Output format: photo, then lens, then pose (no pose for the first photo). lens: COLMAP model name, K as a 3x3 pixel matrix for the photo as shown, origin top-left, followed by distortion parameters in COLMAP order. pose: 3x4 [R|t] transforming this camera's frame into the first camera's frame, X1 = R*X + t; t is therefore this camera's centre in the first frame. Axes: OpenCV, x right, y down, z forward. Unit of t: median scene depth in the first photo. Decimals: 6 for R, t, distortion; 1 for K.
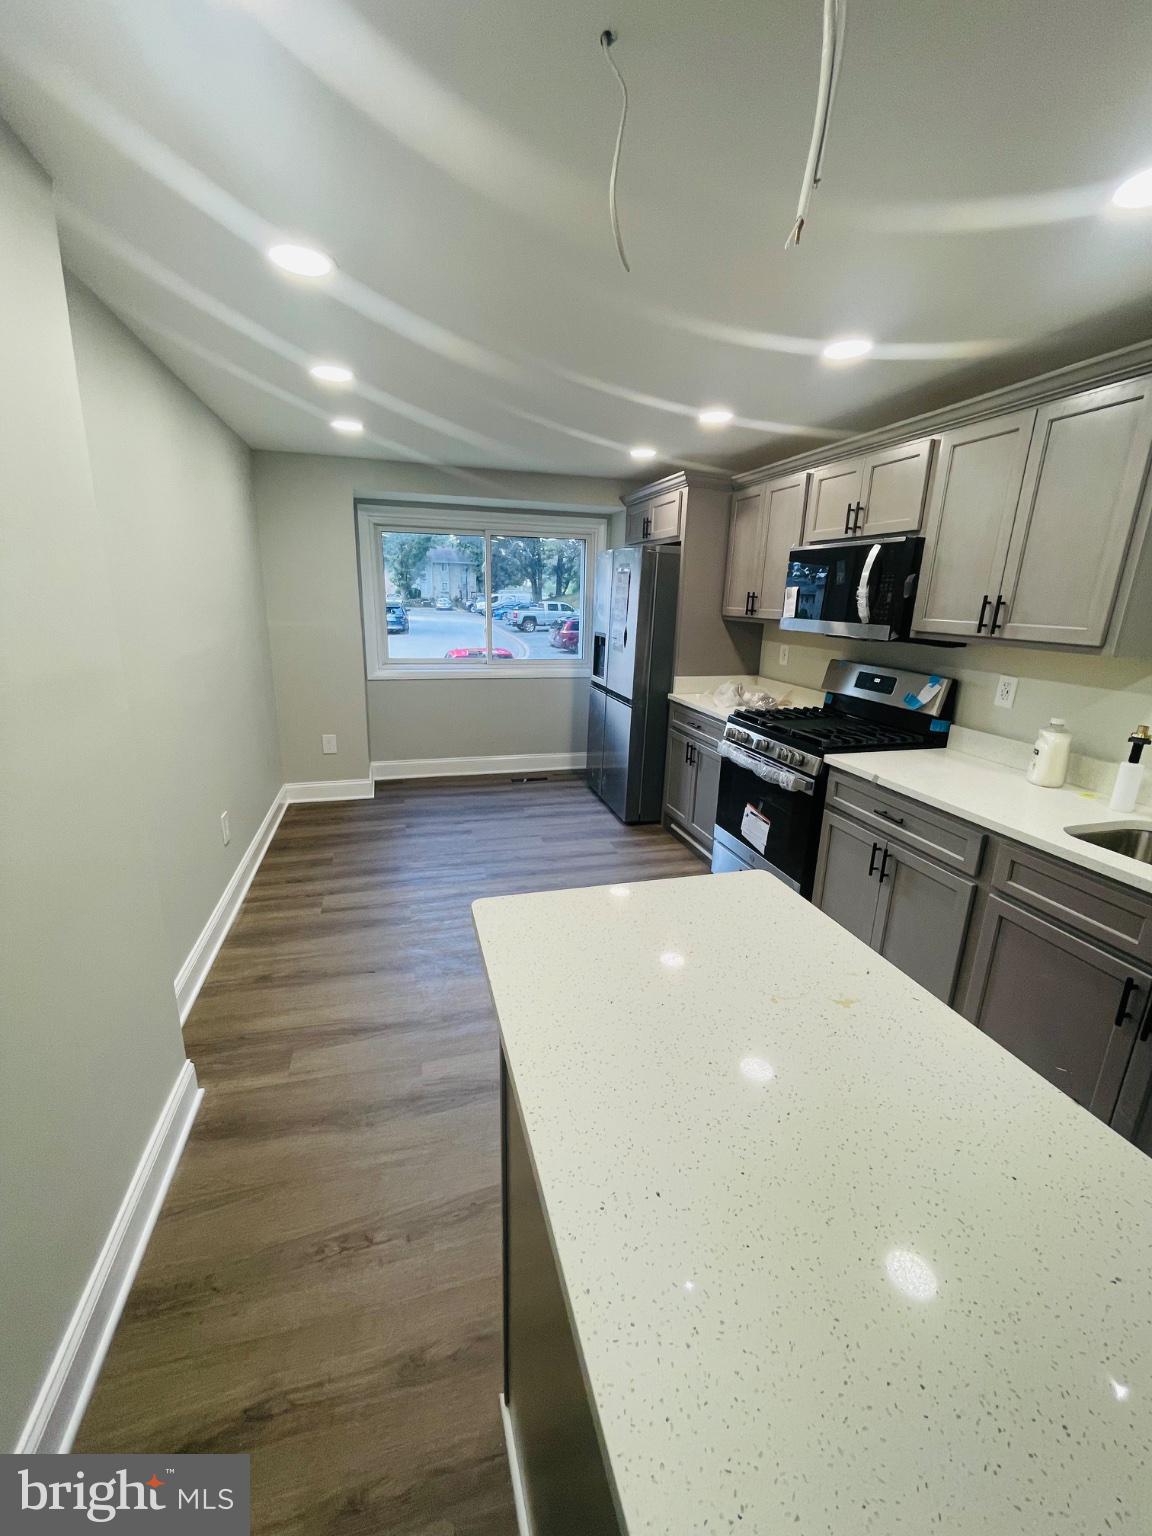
lens RADIAL K [[622.2, 0, 574.9], [0, 622.2, 765.1], [0, 0, 1]] dist [0.000286, -0.000295]
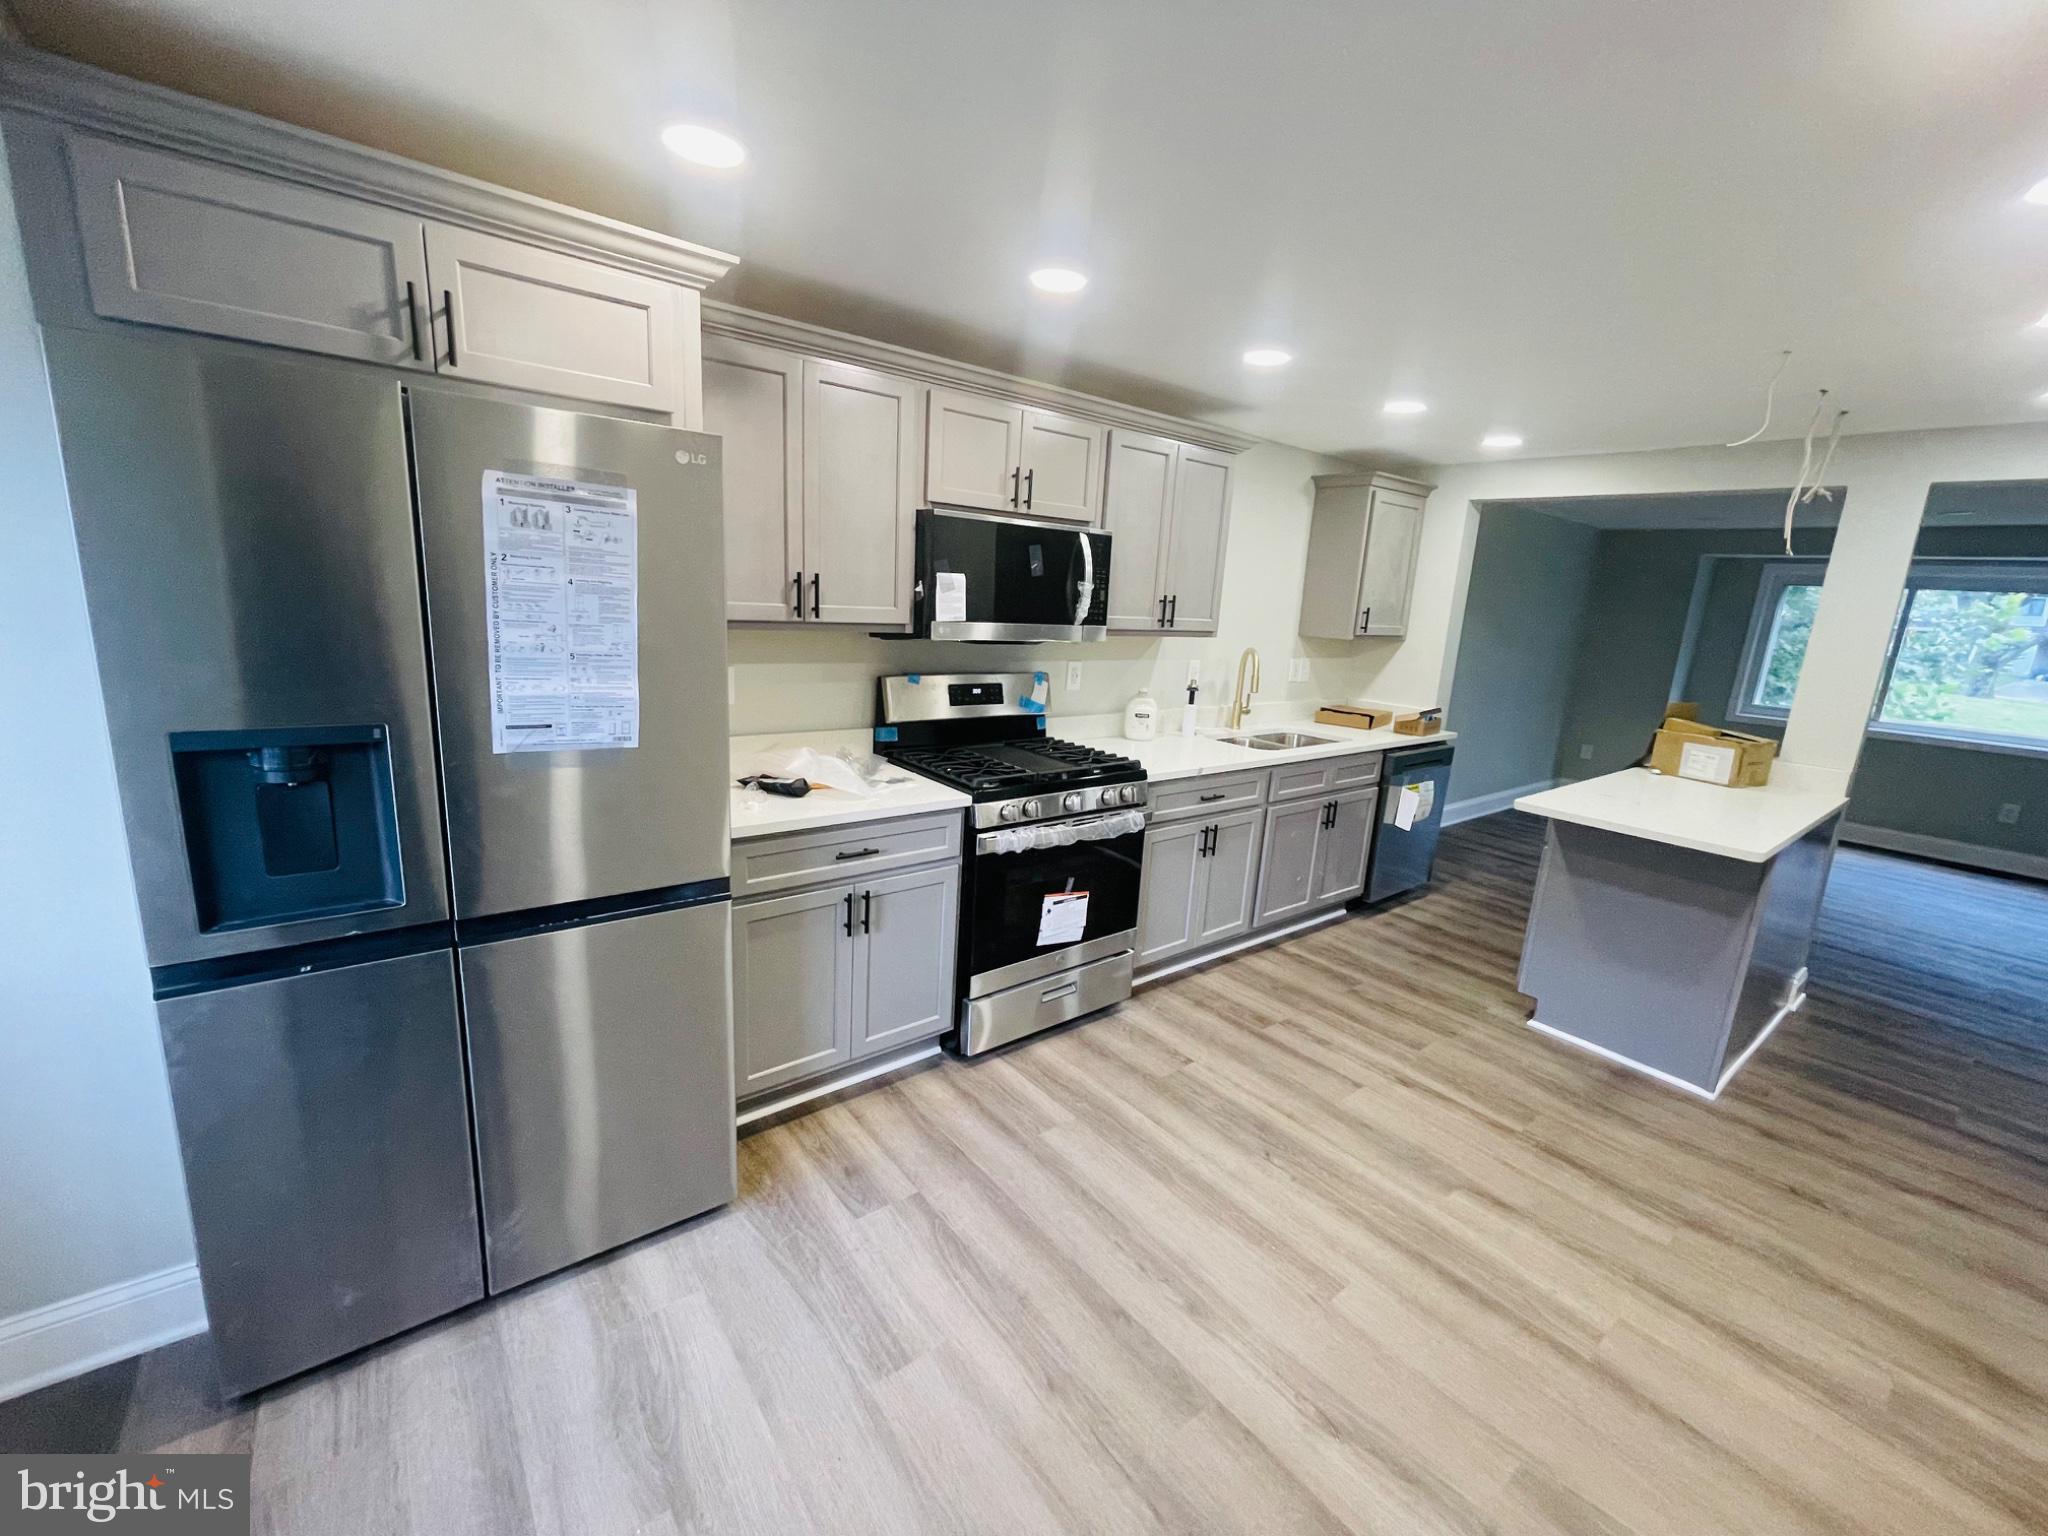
lens RADIAL K [[829.6, 0, 1019.5], [0, 829.6, 767.0], [0, 0, 1]] dist [0.000286, -0.000295]
pose [[-0.377775, -0.237809, 0.894837, -0.484799], [0.184232, 0.927822, 0.324353, -0.365940], [-0.907383, 0.287390, -0.306696, 1.259123]]
